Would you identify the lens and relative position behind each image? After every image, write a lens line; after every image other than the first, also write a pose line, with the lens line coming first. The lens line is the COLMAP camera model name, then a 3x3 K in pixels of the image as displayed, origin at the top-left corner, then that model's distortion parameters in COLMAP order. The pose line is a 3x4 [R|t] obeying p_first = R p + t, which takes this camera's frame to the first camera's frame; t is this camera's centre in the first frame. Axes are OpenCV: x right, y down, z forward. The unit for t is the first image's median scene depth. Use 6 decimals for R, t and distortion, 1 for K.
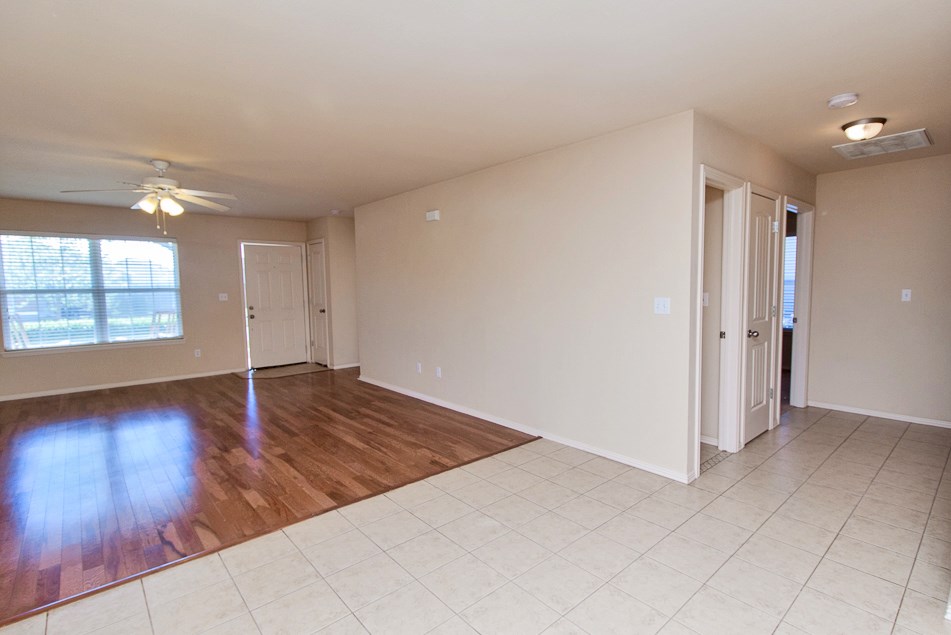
lens RADIAL K [[442.1, 0, 470.6], [0, 442.1, 327.4], [0, 0, 1]] dist [-0.000282, 0.004367]
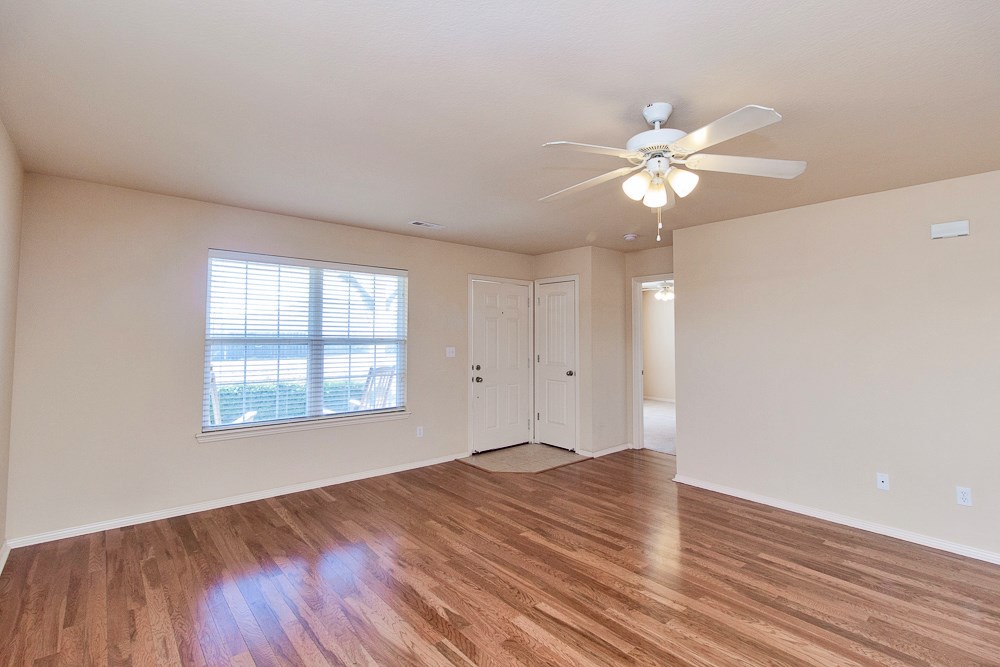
lens RADIAL K [[464.8, 0, 491.3], [0, 464.8, 331.5], [0, 0, 1]] dist [-0.000282, 0.004367]
pose [[0.998719, 0.017292, -0.047556, -0.480790], [-0.022317, 0.993981, -0.107256, -0.023440], [0.045415, 0.108180, 0.993093, 0.260335]]
